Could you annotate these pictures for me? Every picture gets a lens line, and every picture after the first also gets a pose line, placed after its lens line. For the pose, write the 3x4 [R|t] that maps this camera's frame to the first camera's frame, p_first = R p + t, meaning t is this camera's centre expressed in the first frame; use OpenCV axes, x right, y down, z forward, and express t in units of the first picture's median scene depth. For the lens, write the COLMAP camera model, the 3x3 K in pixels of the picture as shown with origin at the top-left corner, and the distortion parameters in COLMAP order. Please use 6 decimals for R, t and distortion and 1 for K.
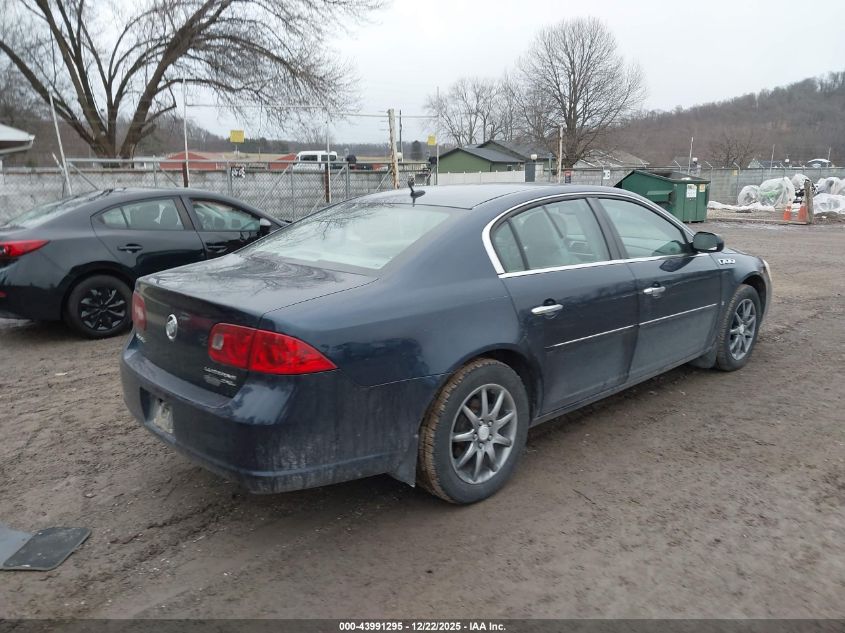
lens RADIAL K [[644.0, 0, 422.5], [0, 644.0, 316.5], [0, 0, 1]] dist [0.056896, -0.065729]
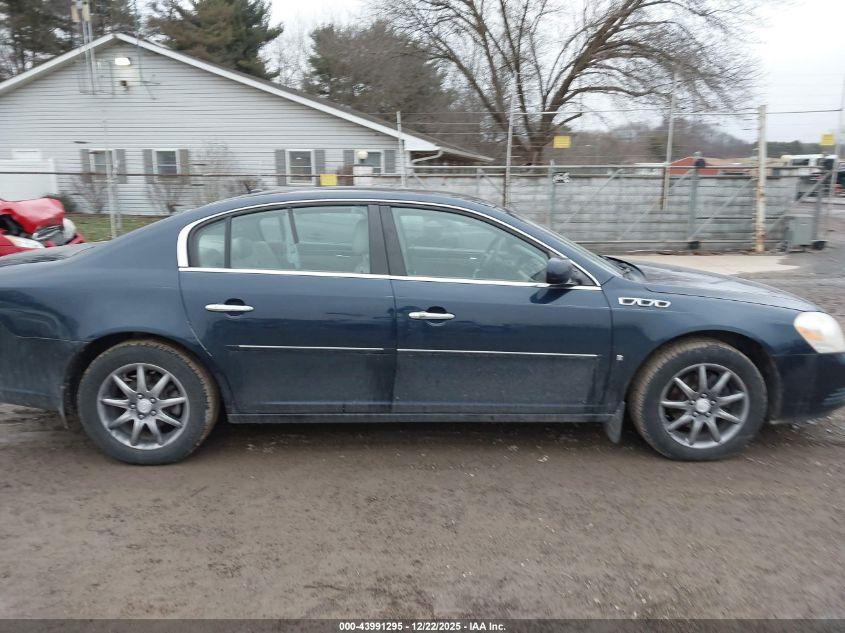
lens RADIAL K [[644.0, 0, 422.5], [0, 644.0, 316.5], [0, 0, 1]] dist [0.056896, -0.065729]
pose [[0.744012, 0.150354, -0.651030, 0.470381], [-0.155971, 0.986516, 0.049586, -0.041785], [0.649707, 0.064649, 0.757431, 0.182927]]
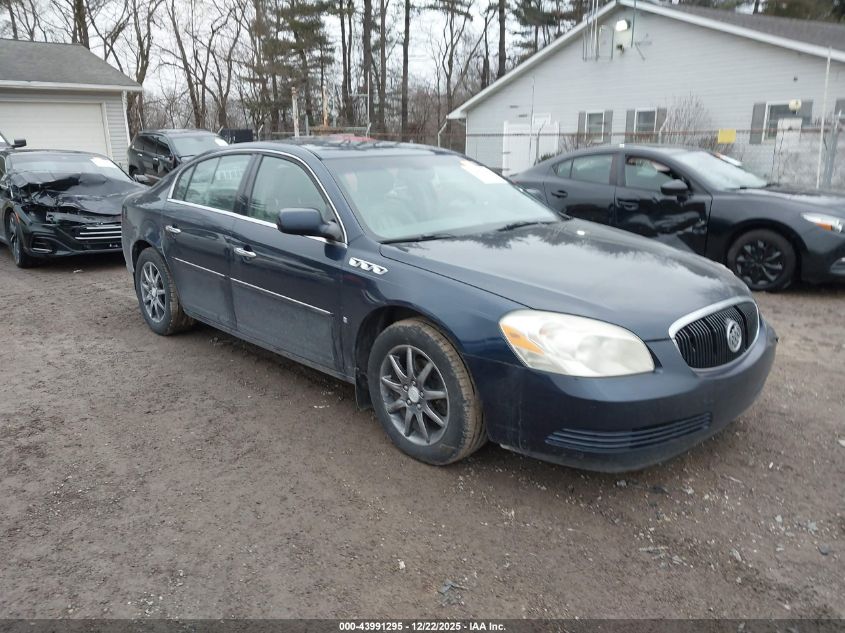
lens RADIAL K [[627.5, 0, 425.7], [0, 627.5, 328.5], [0, 0, 1]] dist [0.038073, -0.065190]
pose [[0.025732, 0.293172, -0.955713, 0.684599], [-0.208154, 0.936646, 0.281719, -0.135801], [0.977758, 0.191686, 0.085126, 0.635335]]
